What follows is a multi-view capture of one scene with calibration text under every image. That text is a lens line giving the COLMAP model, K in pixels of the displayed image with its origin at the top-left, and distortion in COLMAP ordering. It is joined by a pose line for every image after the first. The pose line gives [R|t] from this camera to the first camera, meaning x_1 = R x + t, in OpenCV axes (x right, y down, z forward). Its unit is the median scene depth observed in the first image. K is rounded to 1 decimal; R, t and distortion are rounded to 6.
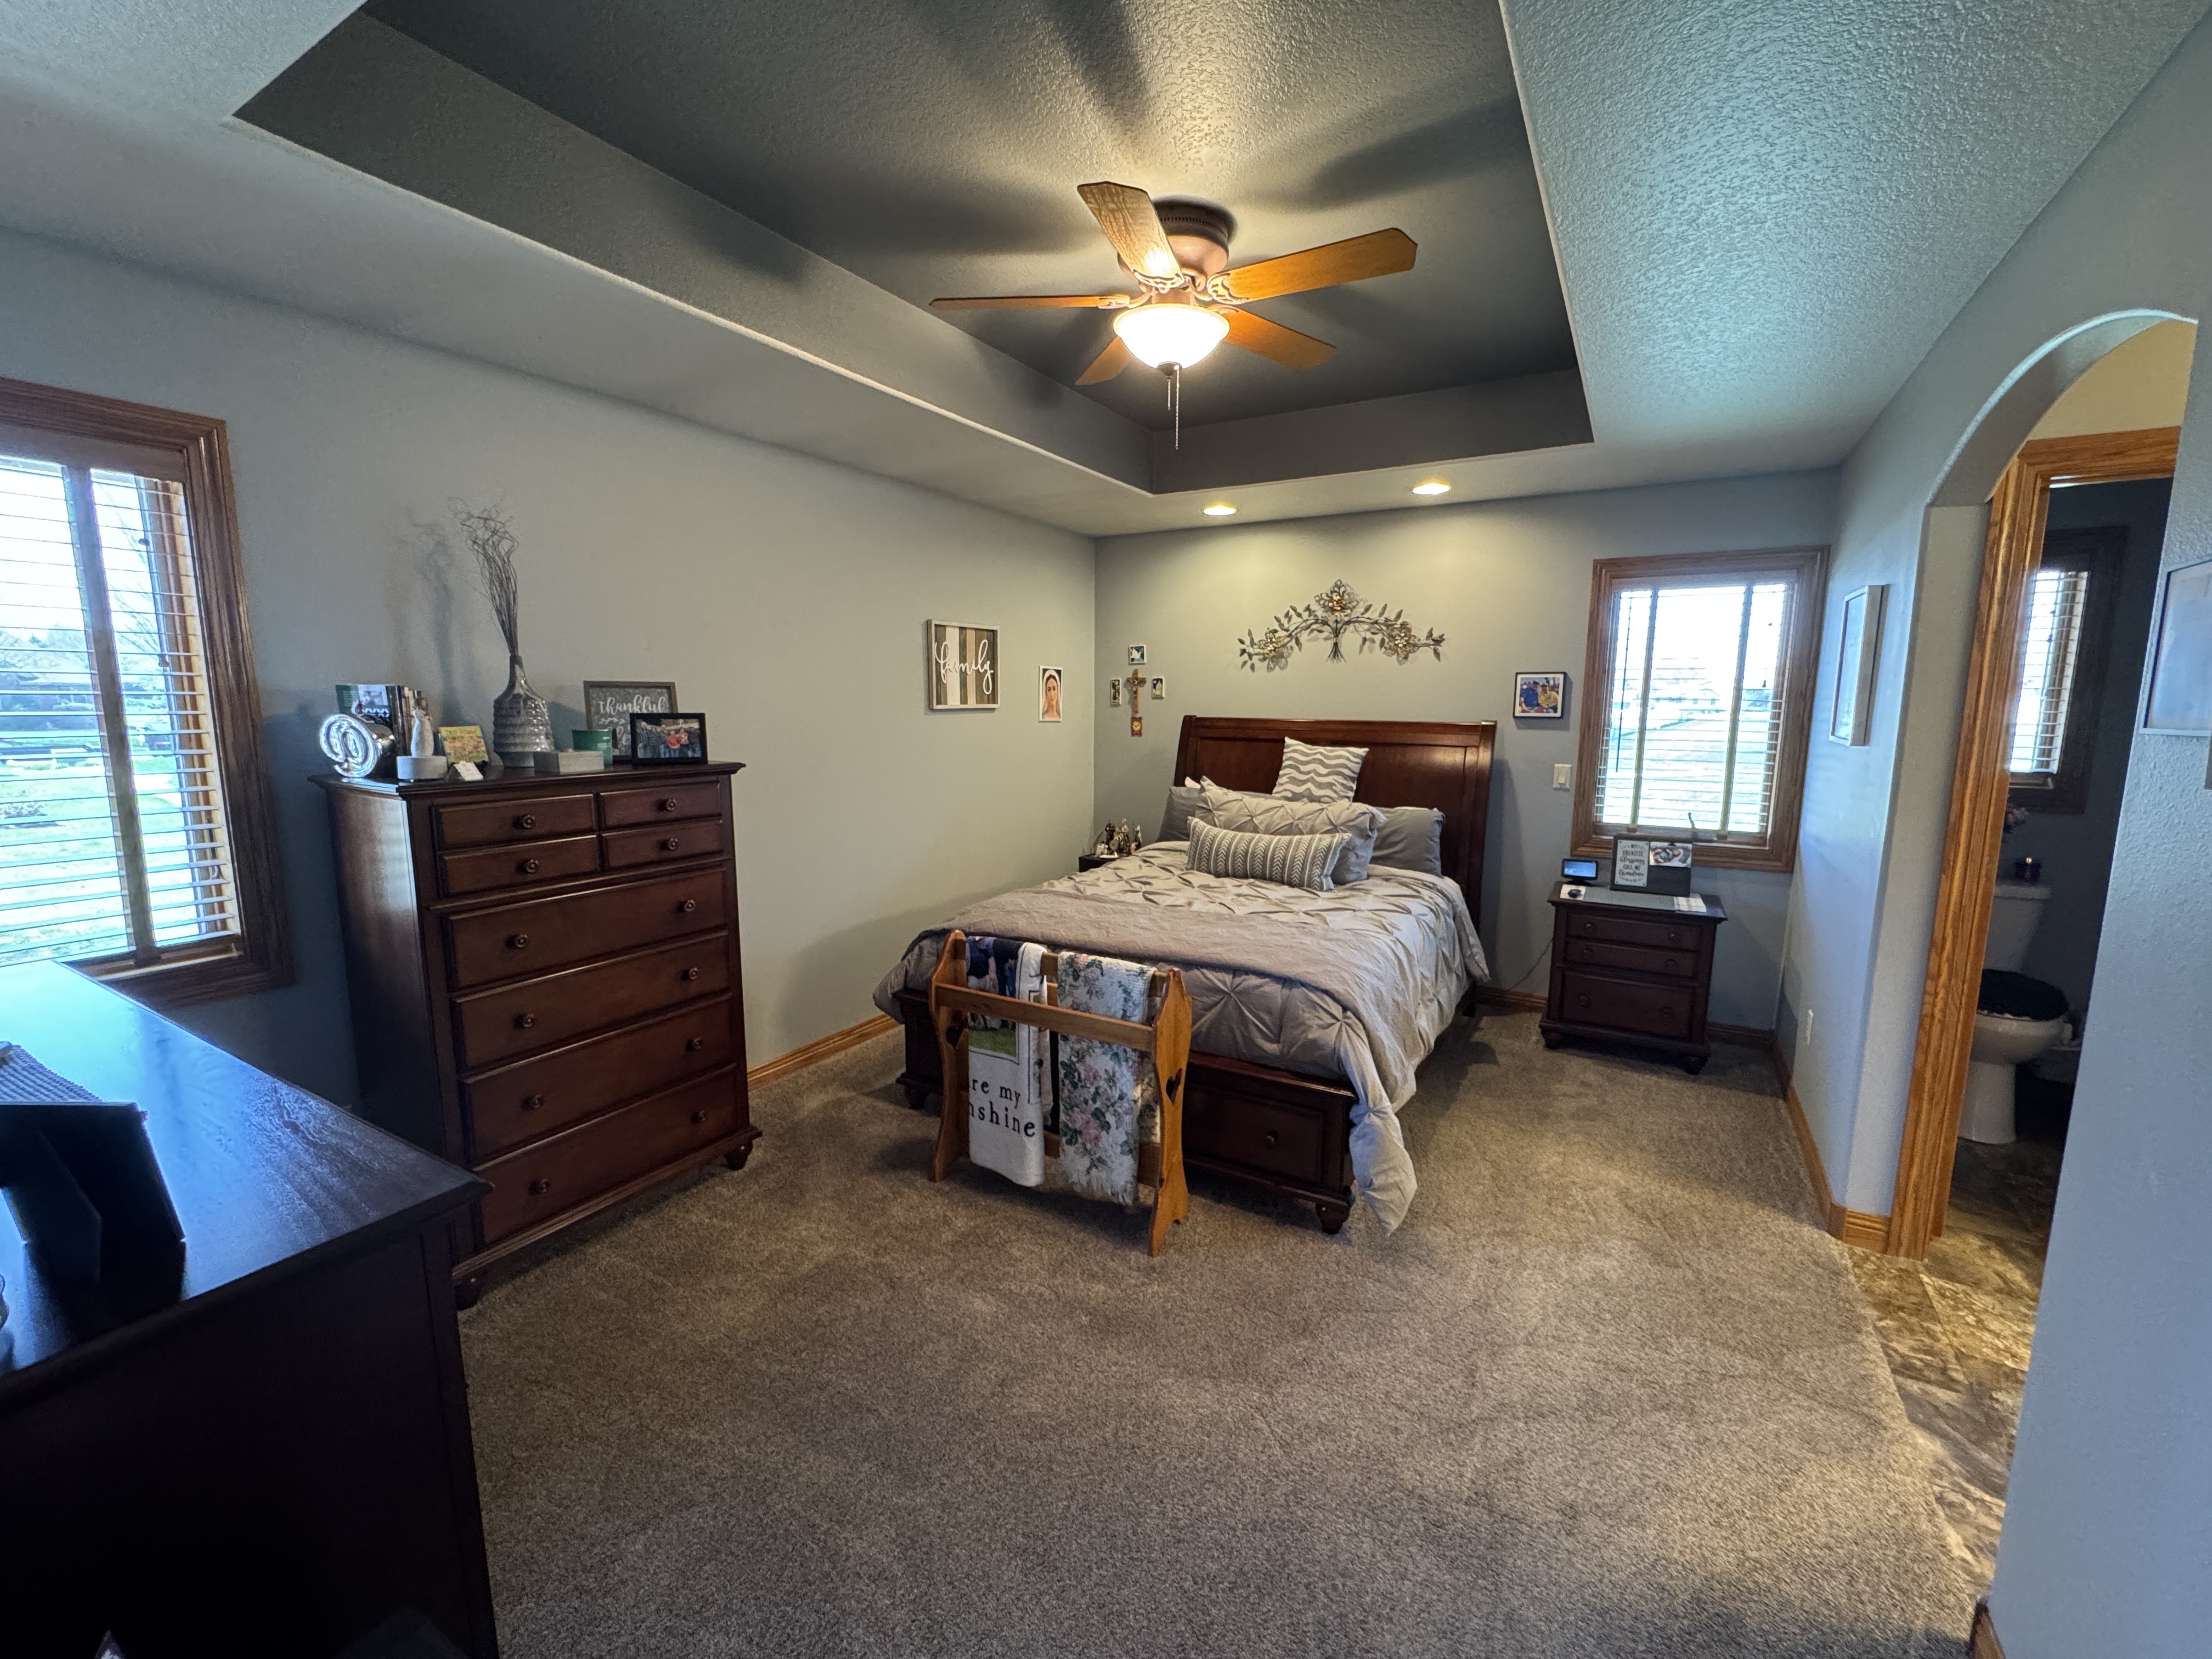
lens RADIAL K [[884.9, 0, 1106.6], [0, 884.9, 824.9], [0, 0, 1]] dist [-0.003208, 0.000491]
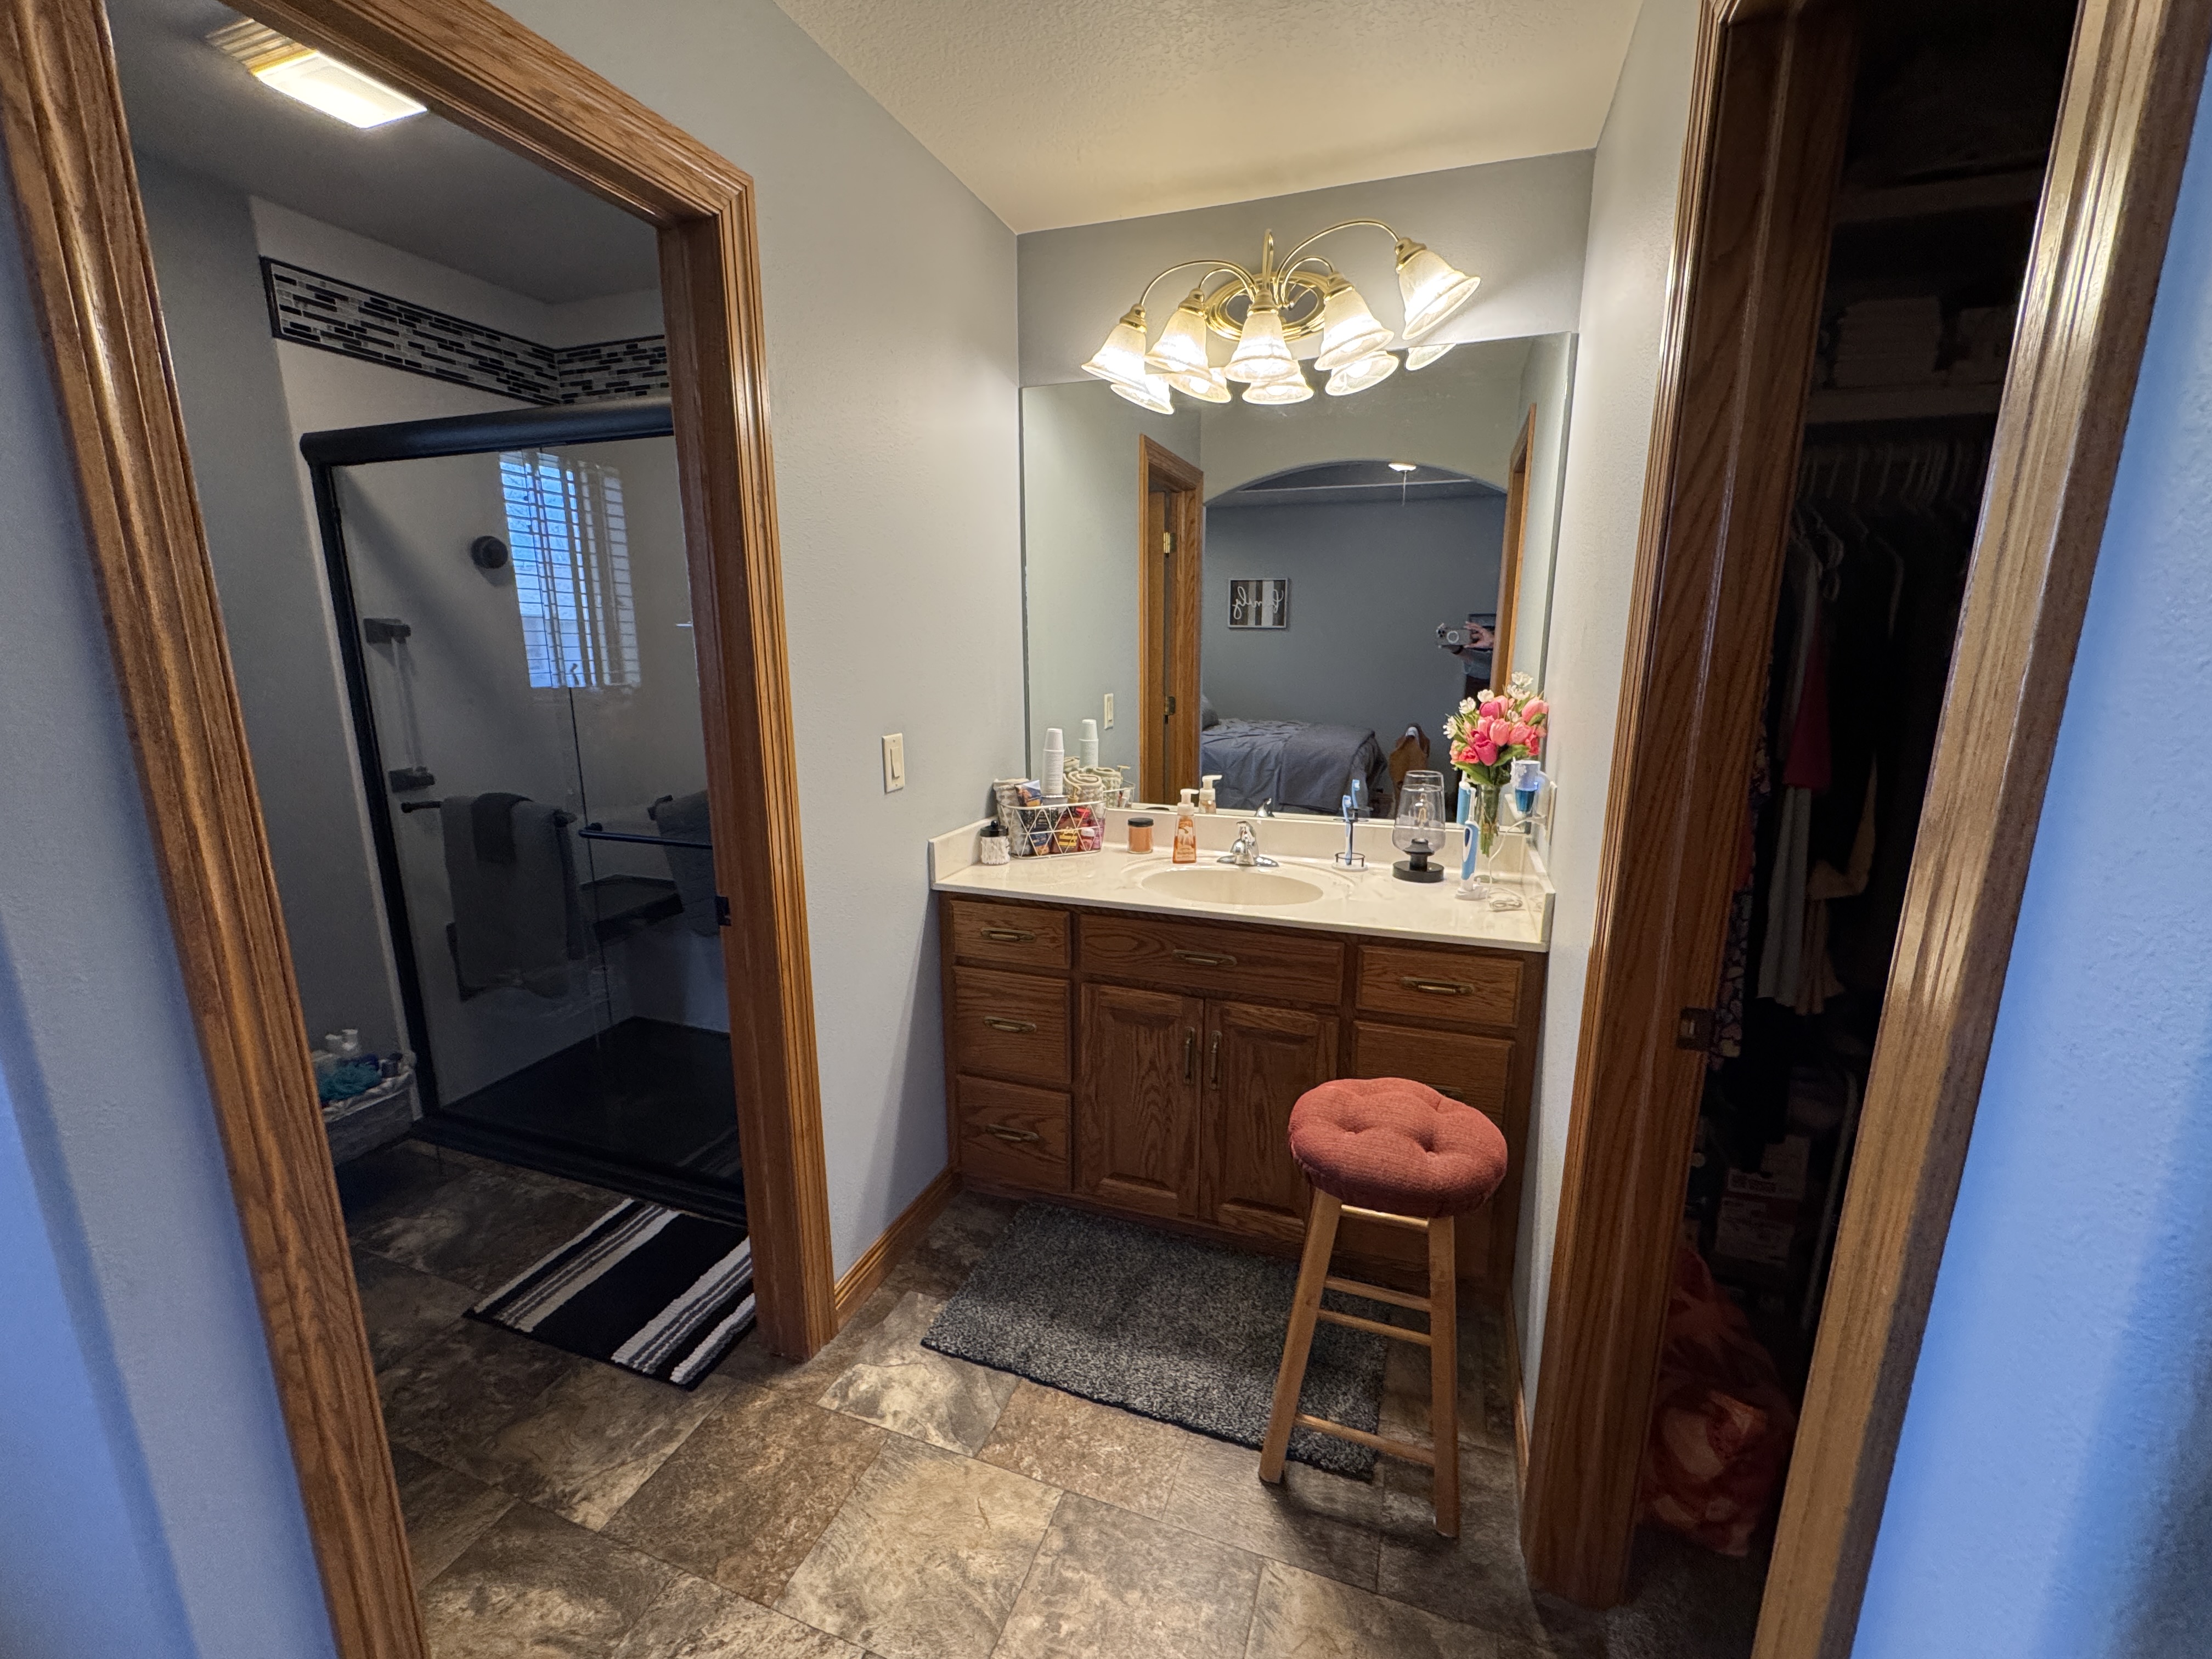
lens RADIAL K [[884.9, 0, 1109.4], [0, 884.9, 827.5], [0, 0, 1]] dist [-0.003208, 0.000491]
pose [[-0.198387, -0.204464, 0.958560, 0.530618], [0.130598, 0.963764, 0.232603, -0.054028], [-0.971384, 0.171331, -0.164495, 0.673644]]
